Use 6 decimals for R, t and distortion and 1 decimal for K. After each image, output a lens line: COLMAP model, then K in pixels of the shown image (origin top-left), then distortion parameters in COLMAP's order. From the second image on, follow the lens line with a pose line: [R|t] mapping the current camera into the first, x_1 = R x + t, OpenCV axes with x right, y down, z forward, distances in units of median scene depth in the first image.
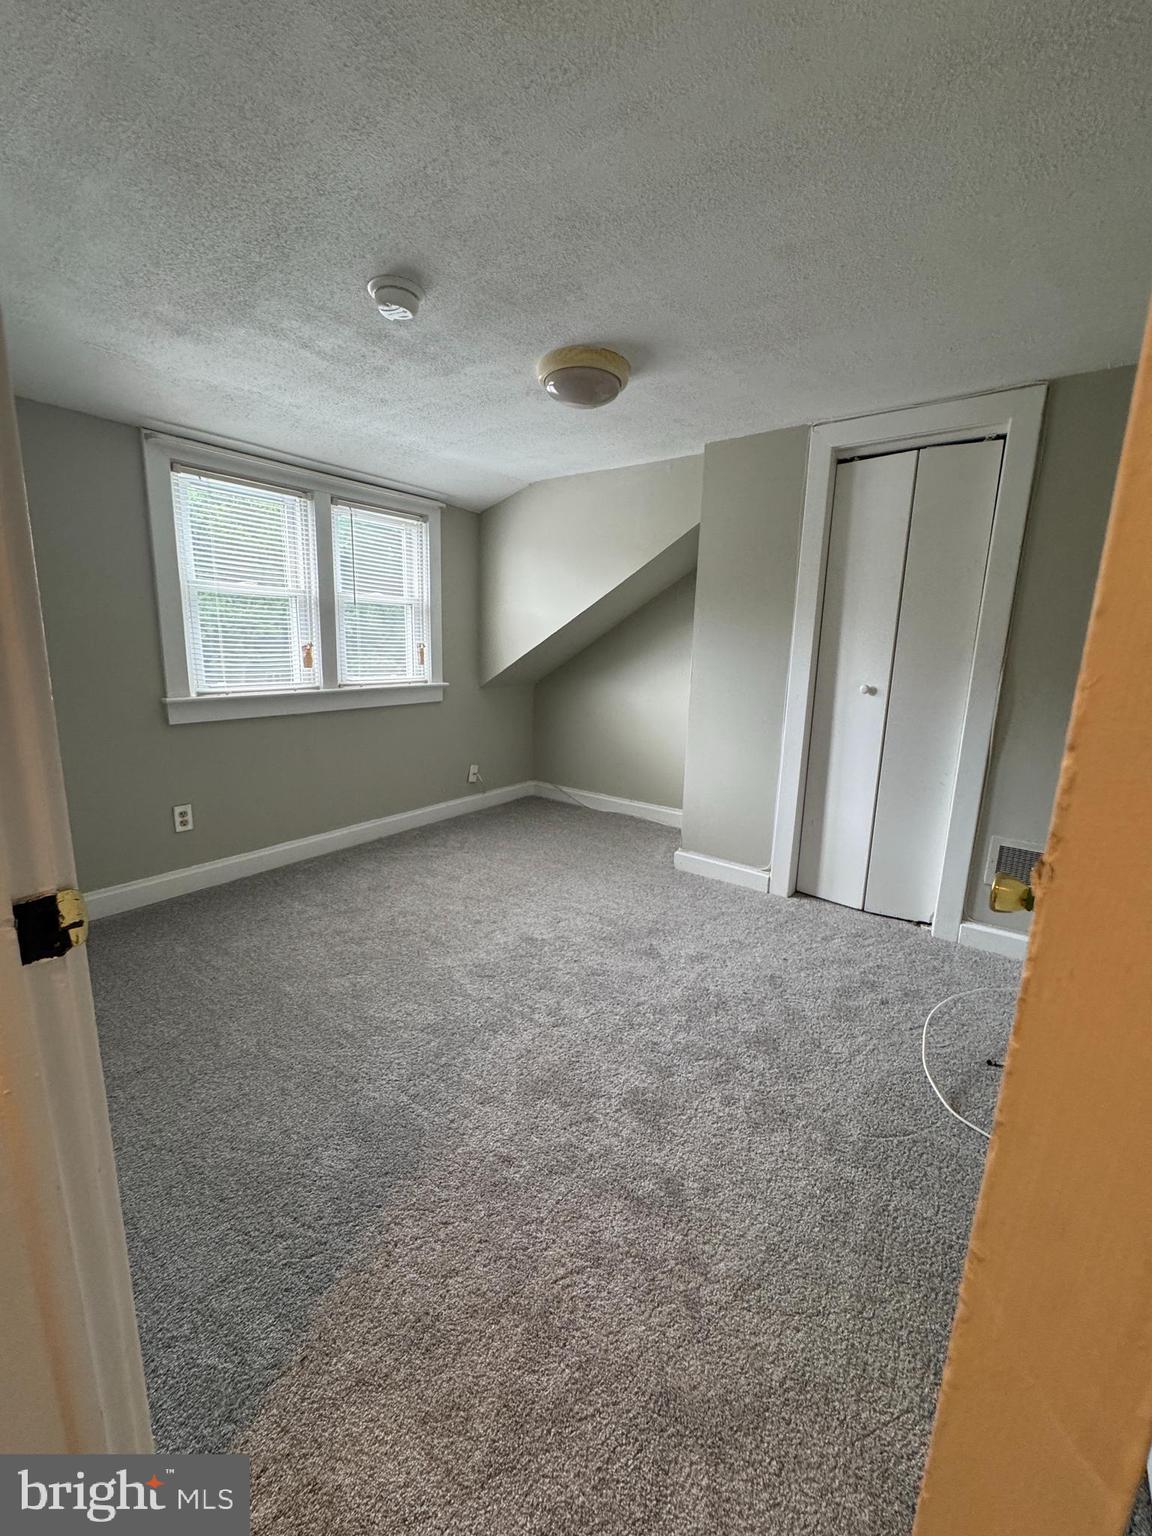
lens RADIAL K [[613.7, 0, 577.4], [0, 613.7, 765.3], [0, 0, 1]] dist [-0.004001, -0.000201]
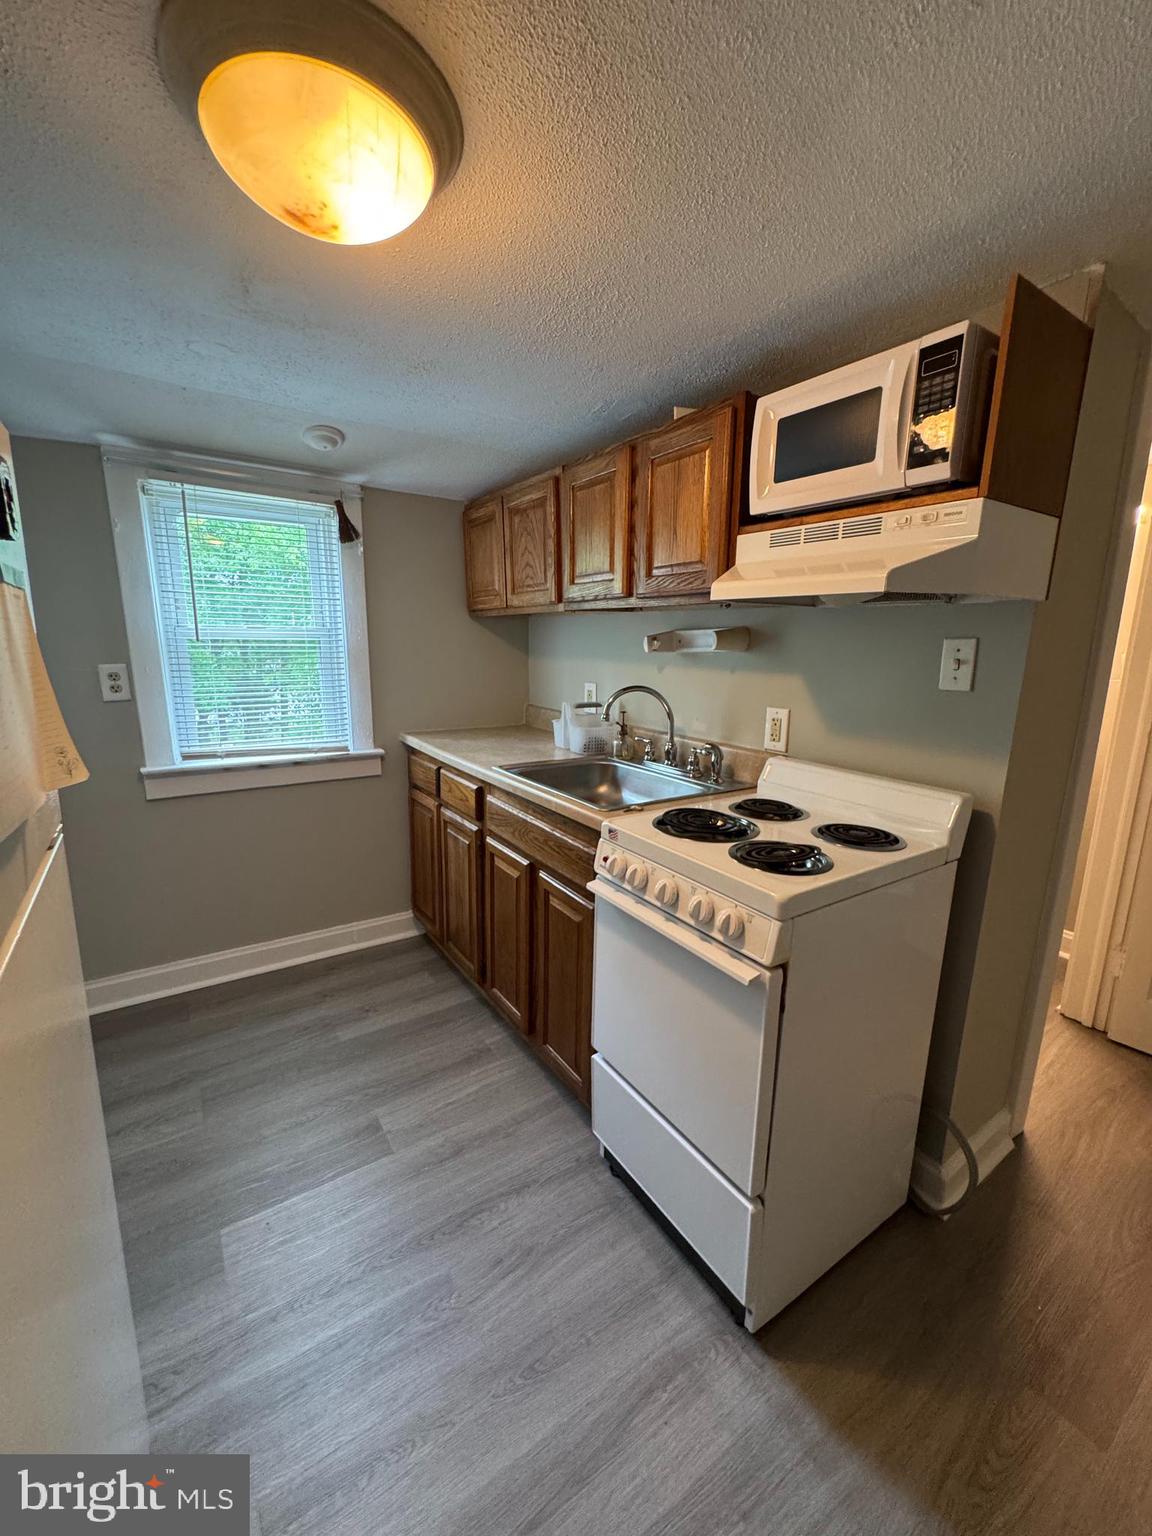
lens RADIAL K [[613.7, 0, 578.7], [0, 613.7, 766.0], [0, 0, 1]] dist [-0.004001, -0.000201]
pose [[0.937804, 0.059186, -0.342082, 0.353634], [-0.062521, 0.998043, 0.001278, -0.196346], [0.341488, 0.020188, 0.939669, 0.628129]]
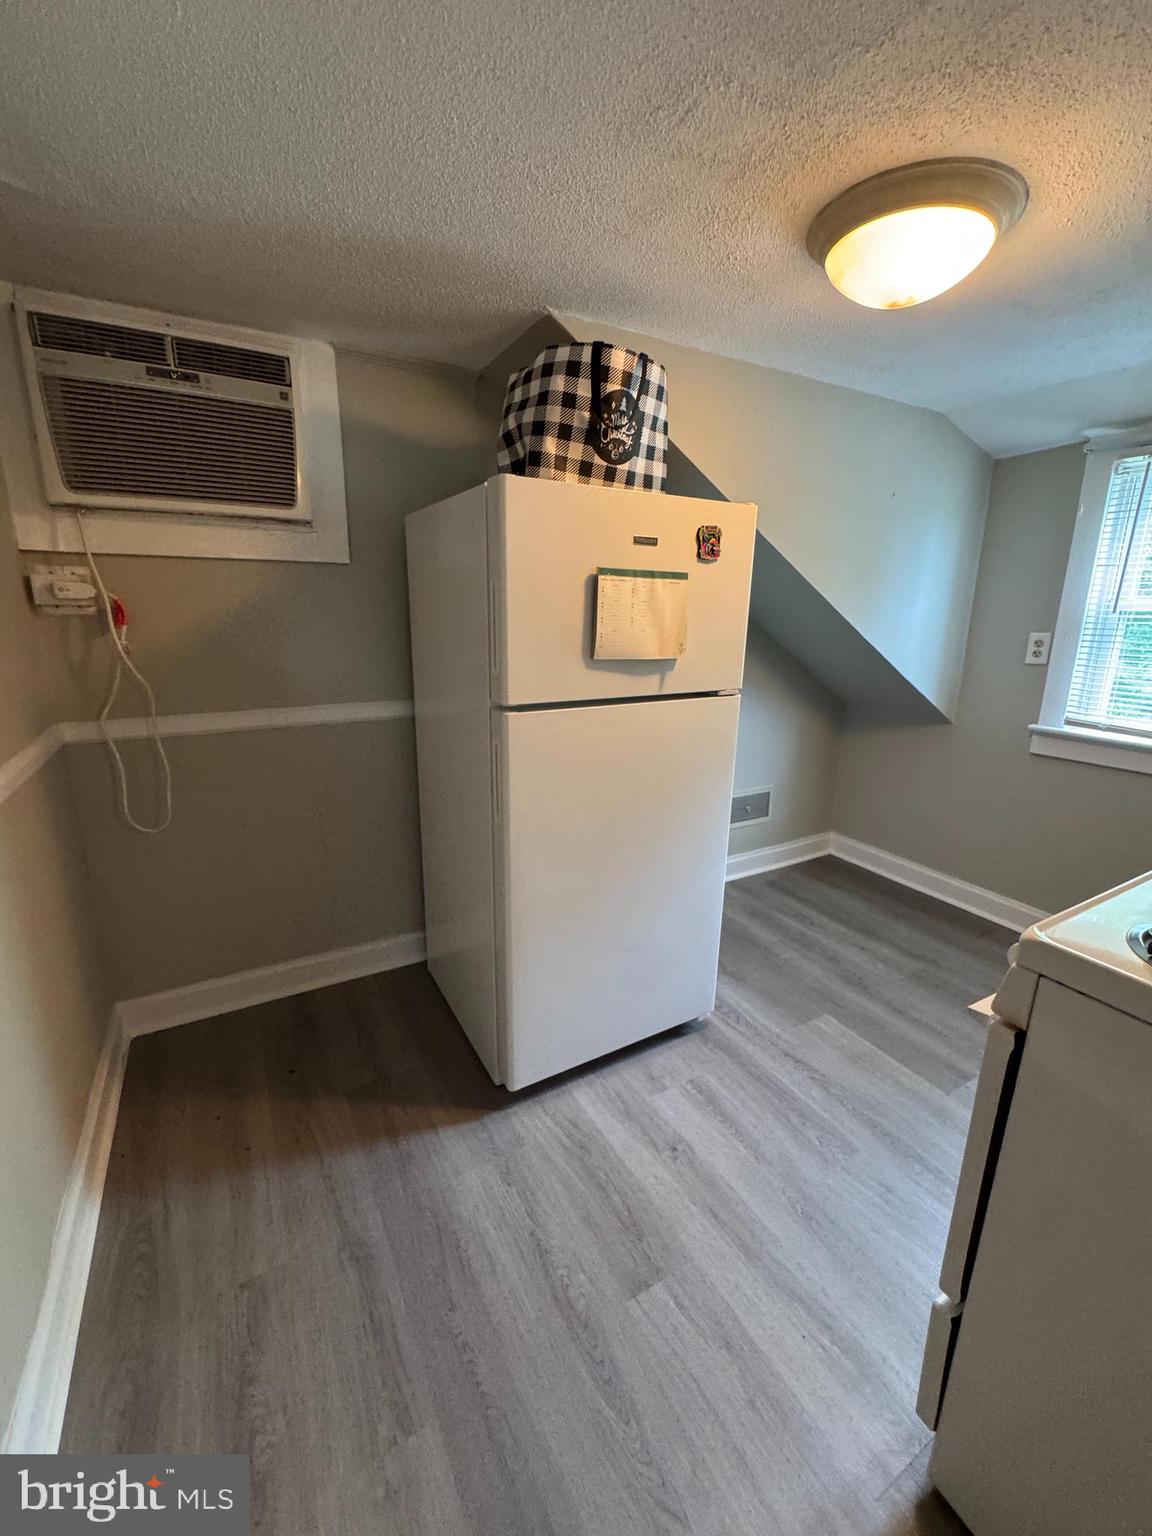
lens RADIAL K [[613.7, 0, 577.1], [0, 613.7, 765.6], [0, 0, 1]] dist [-0.004001, -0.000201]
pose [[-0.415908, 0.202321, -0.886615, 0.919852], [-0.203055, 0.929664, 0.307397, -0.282243], [0.886448, 0.307880, -0.345573, 1.155455]]
